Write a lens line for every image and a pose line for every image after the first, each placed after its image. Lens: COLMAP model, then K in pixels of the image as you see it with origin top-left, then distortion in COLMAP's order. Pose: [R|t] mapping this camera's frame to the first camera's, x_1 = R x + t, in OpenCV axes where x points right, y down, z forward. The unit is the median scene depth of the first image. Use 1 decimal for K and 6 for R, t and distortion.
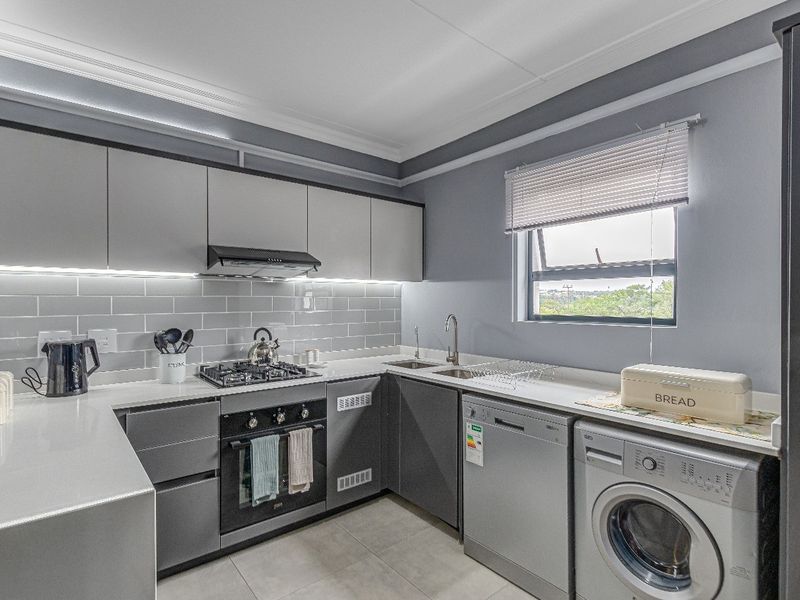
lens RADIAL K [[418.3, 0, 400.0], [0, 418.3, 300.0], [0, 0, 1]] dist [-0.000457, -0.000538]
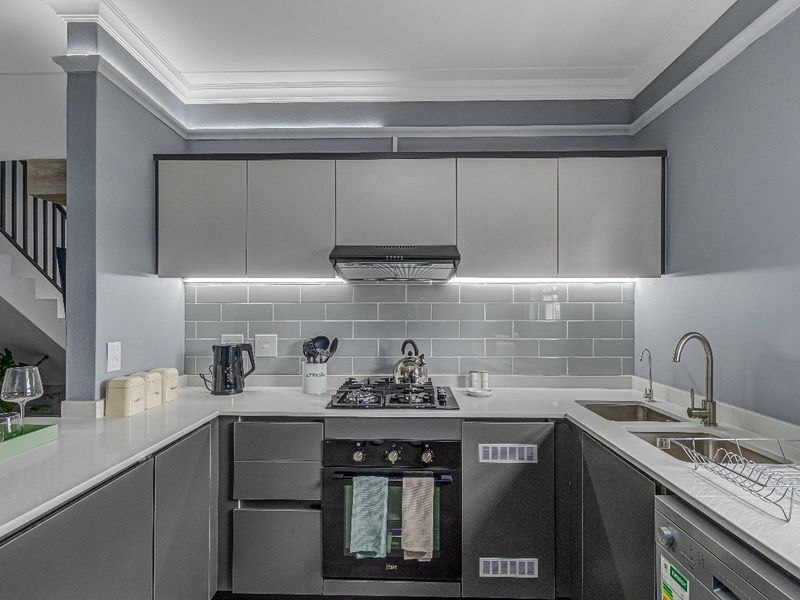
lens RADIAL K [[425.2, 0, 400.0], [0, 425.2, 300.0], [0, 0, 1]] dist [0.002576, 0.000390]
pose [[0.756906, -0.010183, -0.653445, 0.230290], [0.001666, 0.999905, -0.013651, -0.001667], [0.653522, 0.009244, 0.756851, 0.366834]]
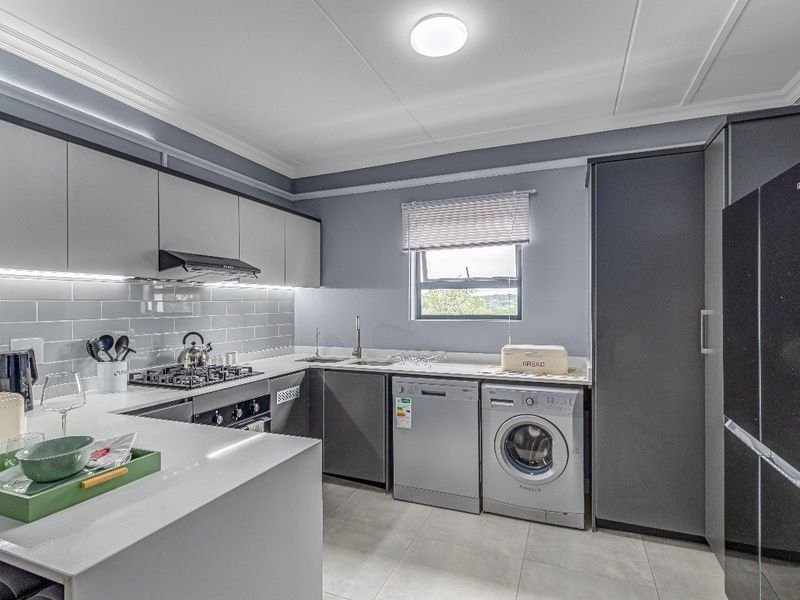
lens RADIAL K [[425.2, 0, 400.0], [0, 425.2, 300.0], [0, 0, 1]] dist [0.002576, 0.000390]
pose [[0.880069, 0.001728, 0.474843, -0.405568], [0.002589, 0.999961, -0.008438, -0.001120], [-0.474839, 0.008655, 0.880030, -0.155149]]
